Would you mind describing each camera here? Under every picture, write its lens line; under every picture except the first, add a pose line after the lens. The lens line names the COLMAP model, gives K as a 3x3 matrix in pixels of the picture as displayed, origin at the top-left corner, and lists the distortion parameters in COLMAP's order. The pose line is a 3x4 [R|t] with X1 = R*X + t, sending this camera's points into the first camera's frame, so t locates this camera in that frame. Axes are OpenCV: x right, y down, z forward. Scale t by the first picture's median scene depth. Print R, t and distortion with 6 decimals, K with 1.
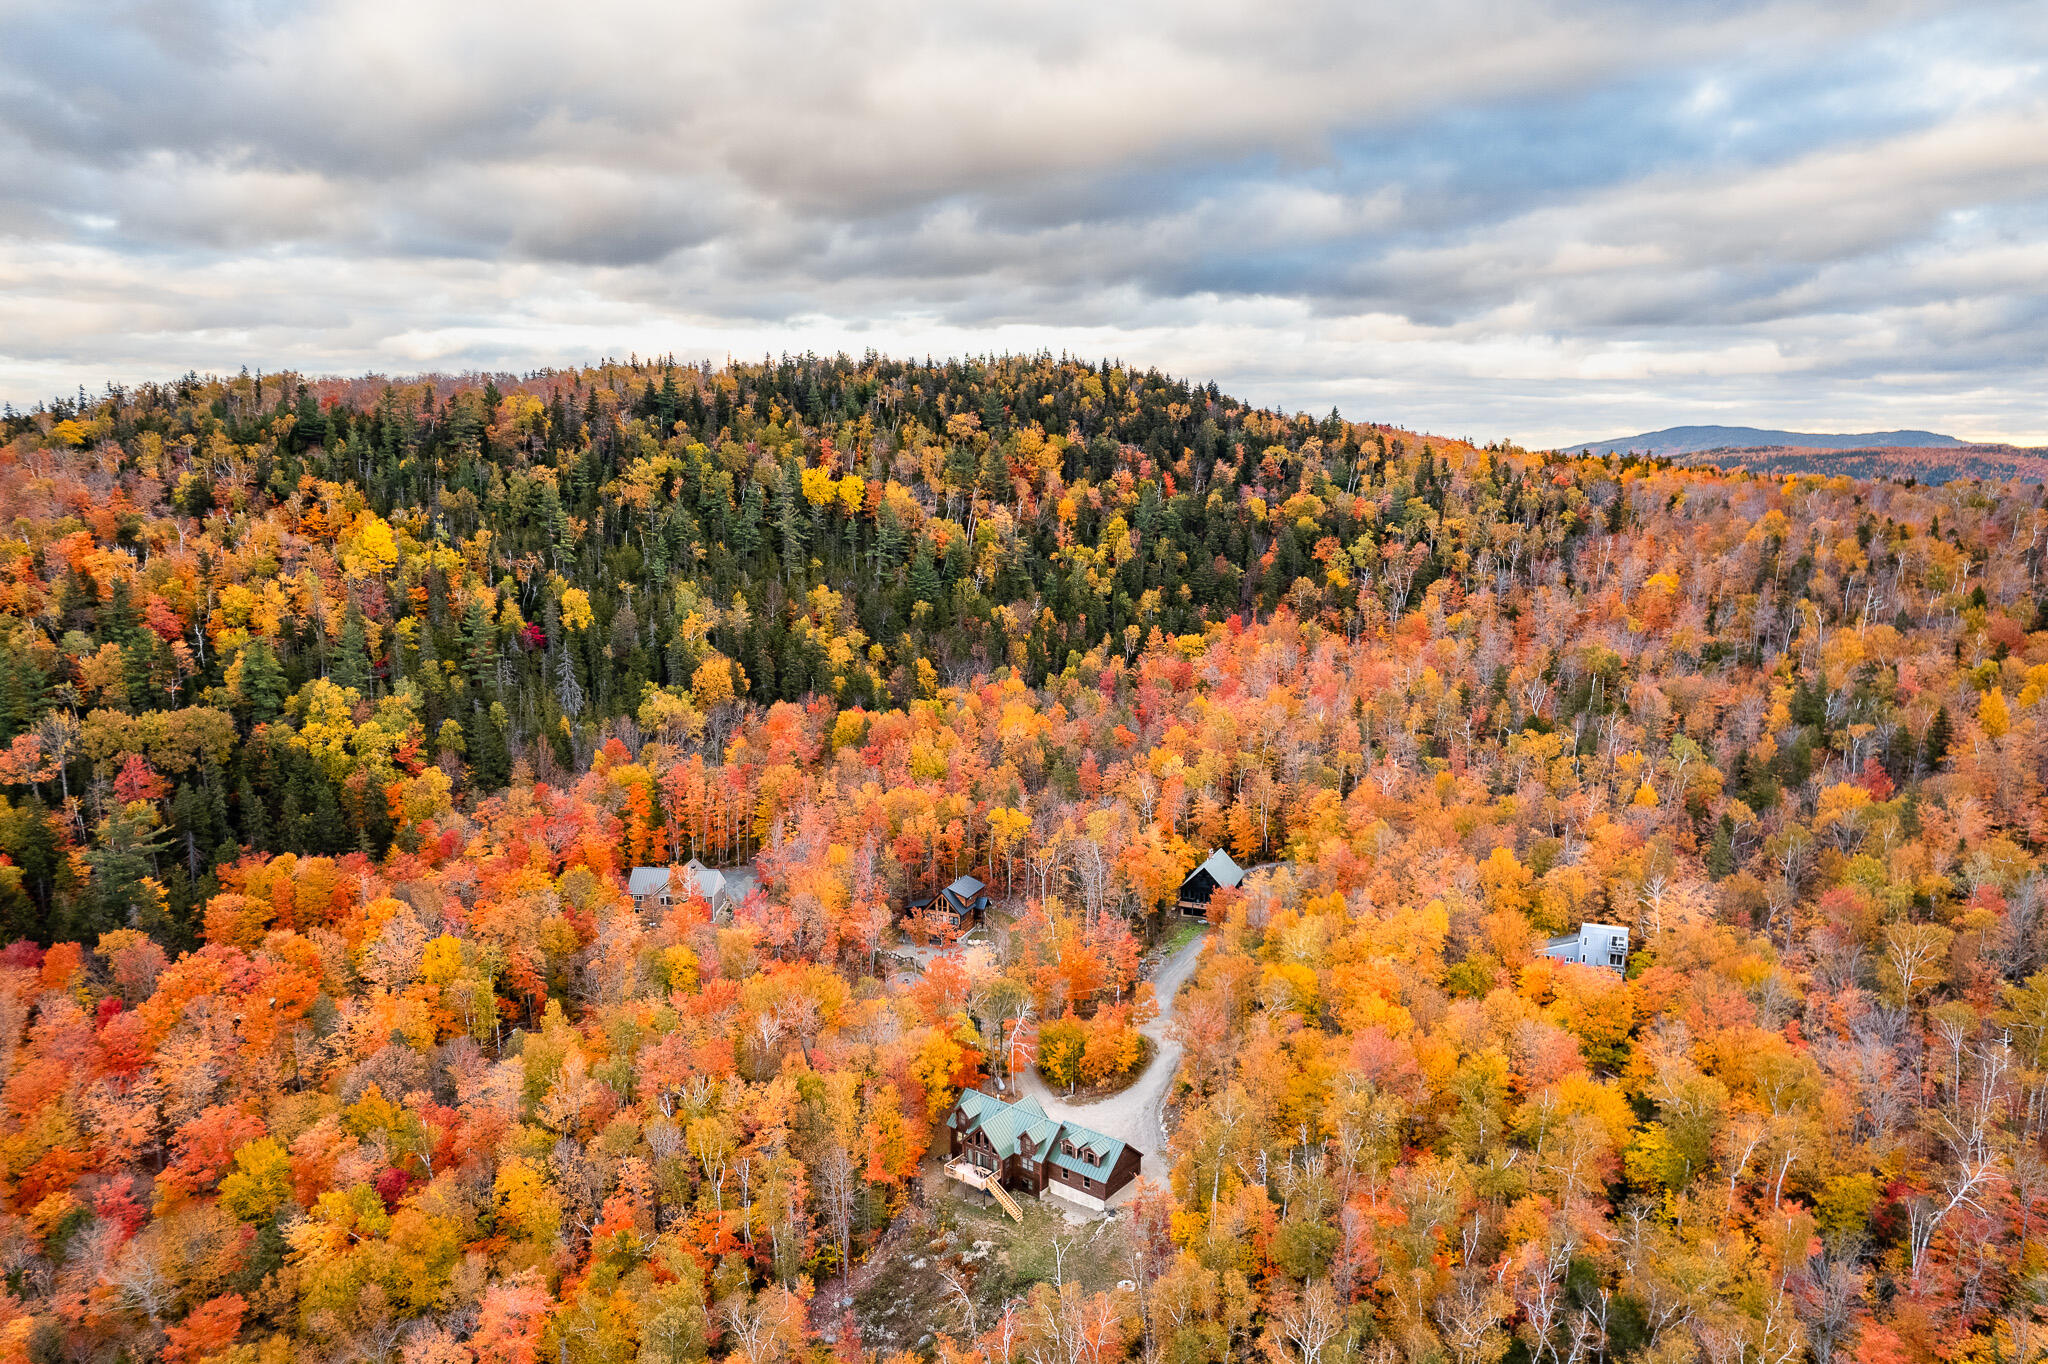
lens RADIAL K [[1338.9, 0, 1028.2], [0, 1338.9, 678.3], [0, 0, 1]] dist [-0.071342, 0.060776]
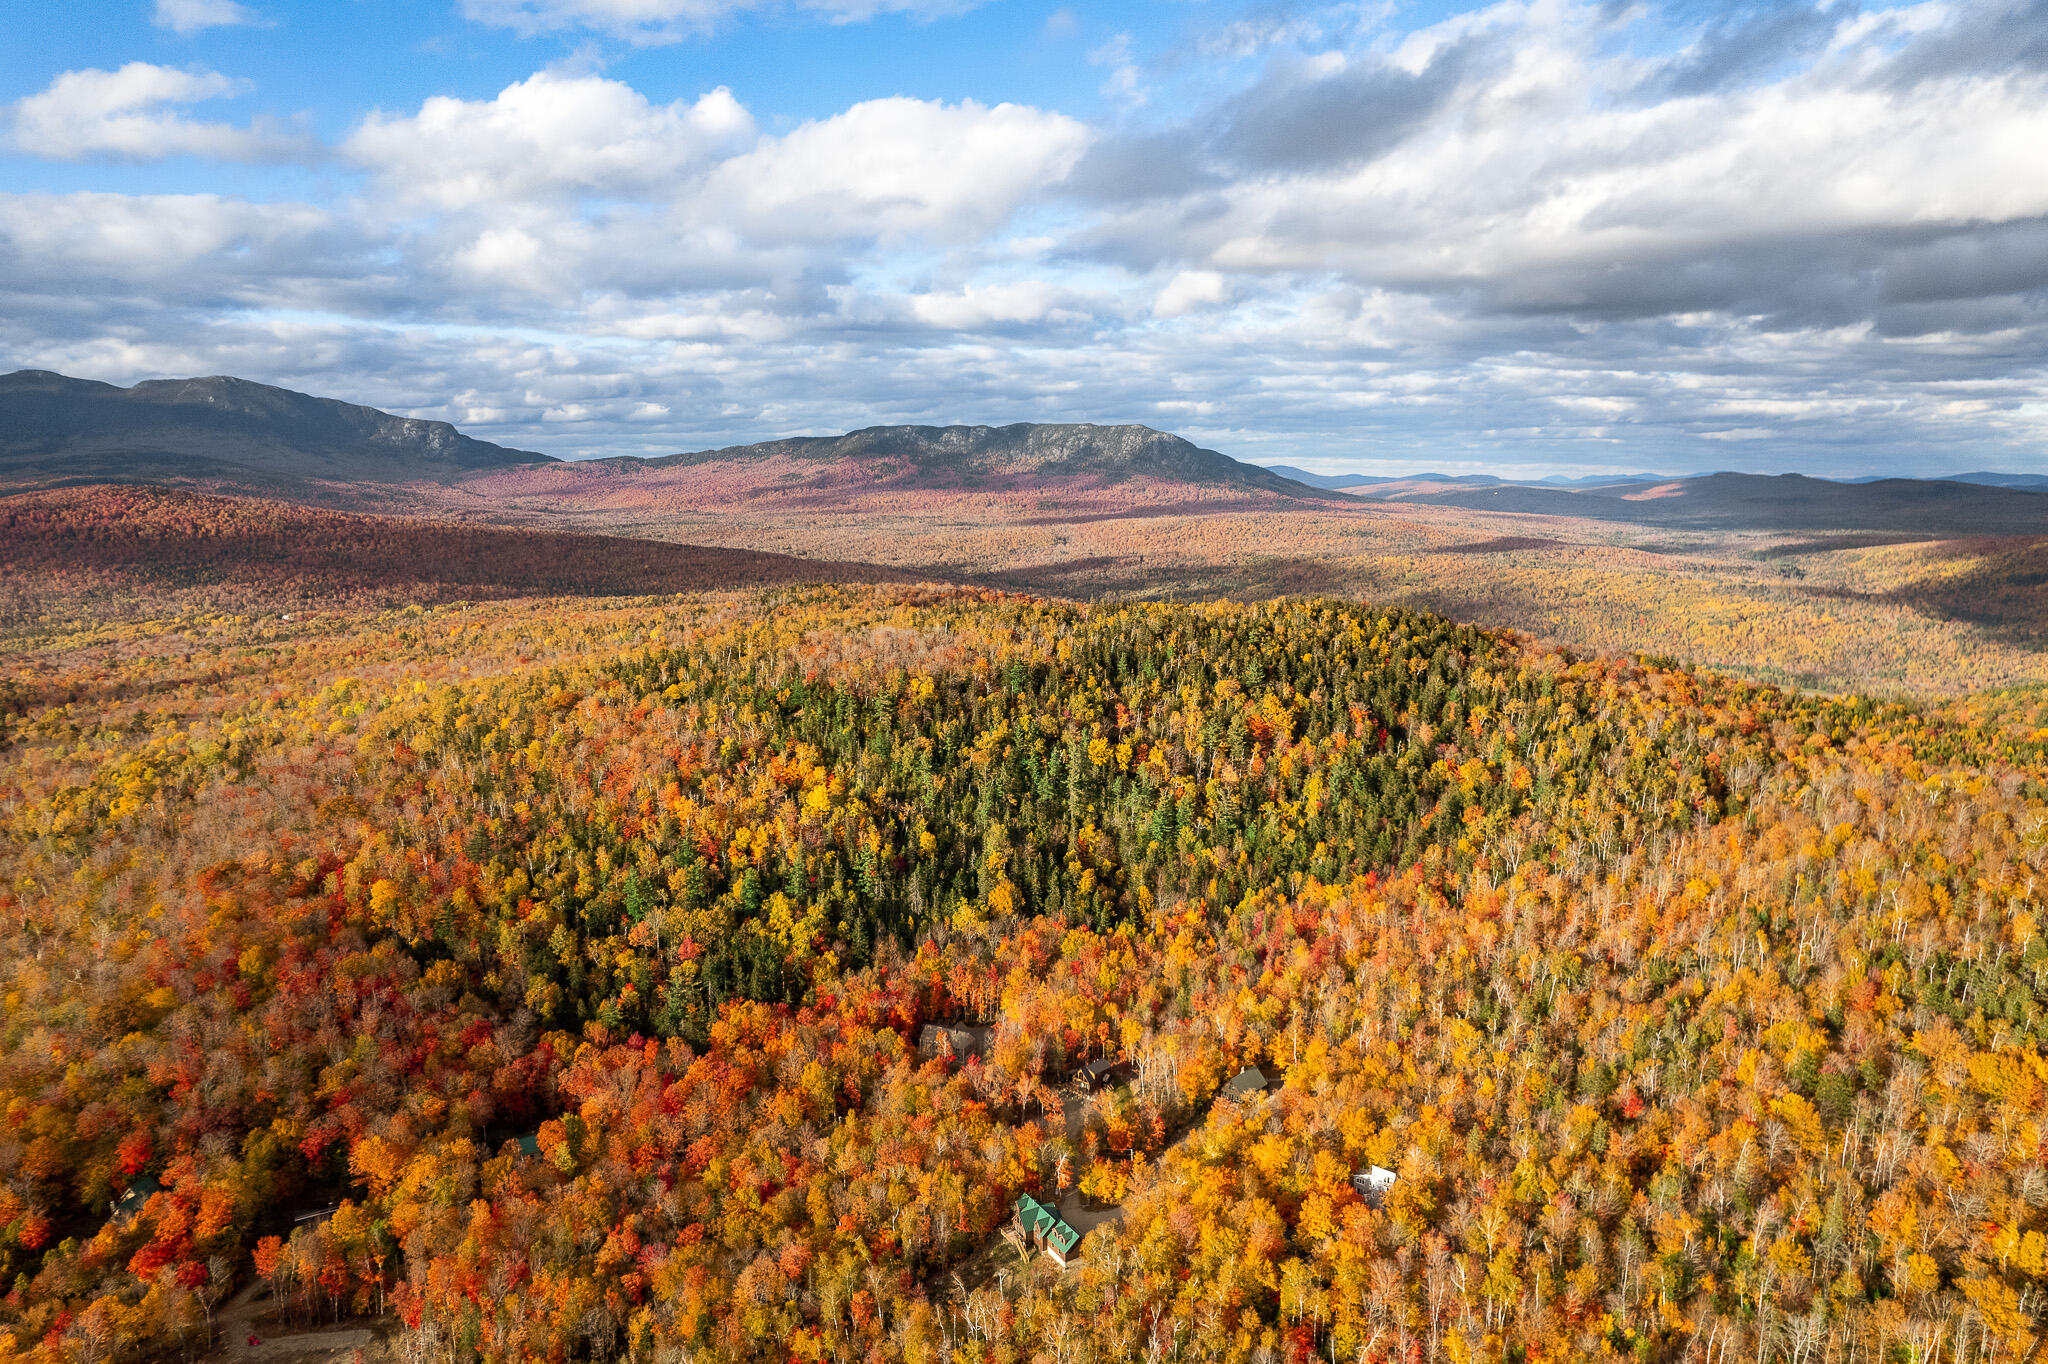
lens RADIAL K [[1338.9, 0, 1021.0], [0, 1338.9, 685.4], [0, 0, 1]] dist [-0.071342, 0.060776]
pose [[0.927198, 0.055004, -0.370512, 0.320237], [-0.055891, 0.998402, 0.008350, -0.233324], [0.370379, 0.012966, 0.928790, -0.429960]]
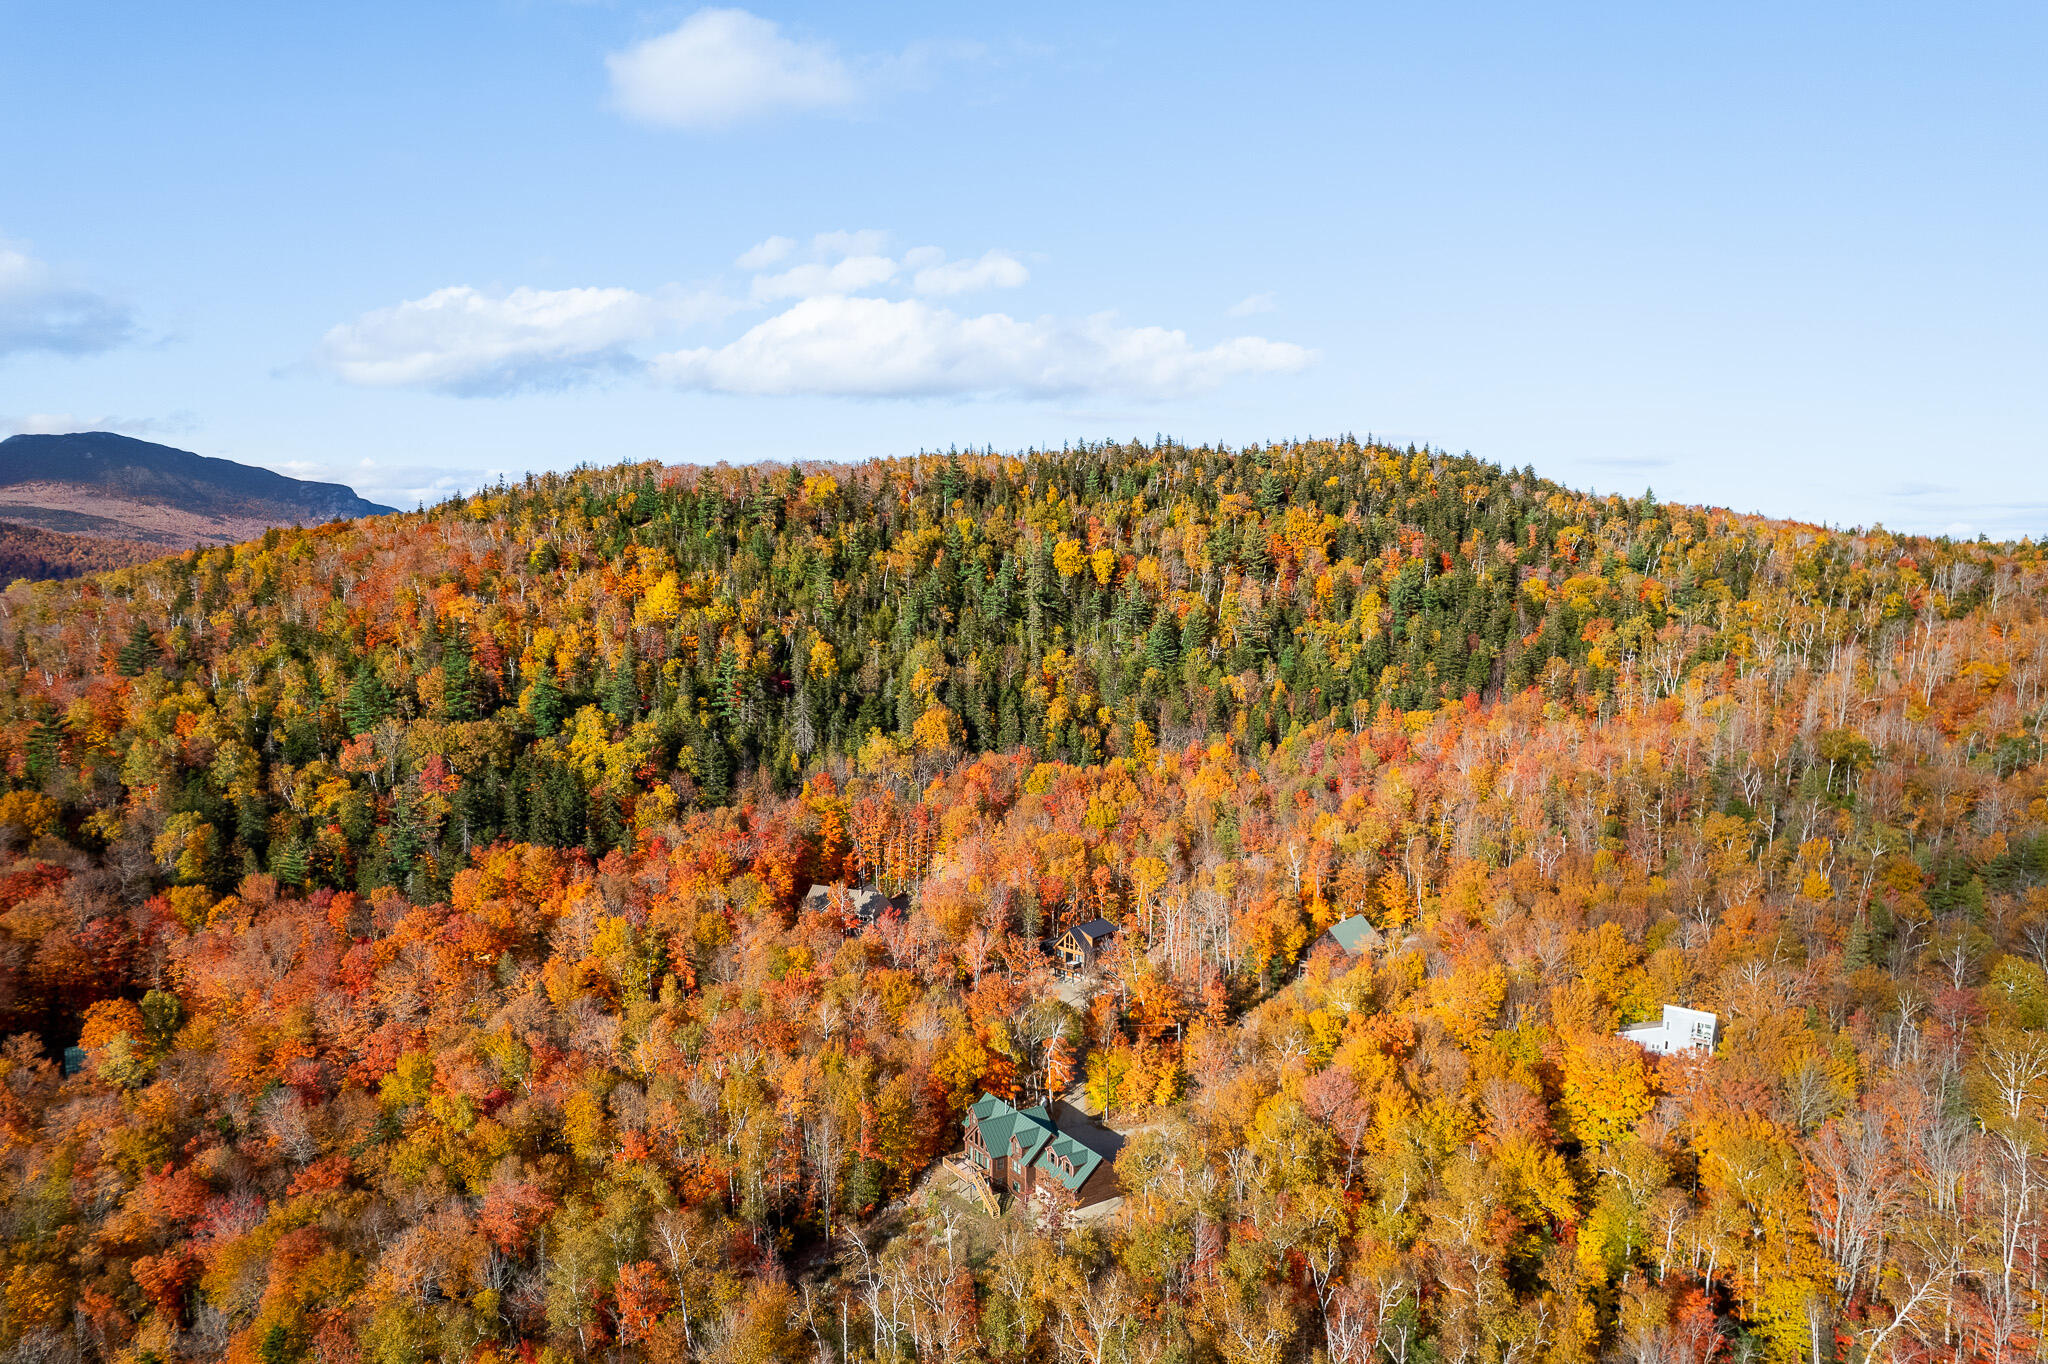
lens RADIAL K [[1338.9, 0, 1021.3], [0, 1338.9, 672.5], [0, 0, 1]] dist [-0.071342, 0.060776]
pose [[0.948857, 0.031379, -0.314143, 0.148005], [-0.056796, 0.995780, -0.072082, 0.025436], [0.310555, 0.086238, 0.946635, -0.006508]]
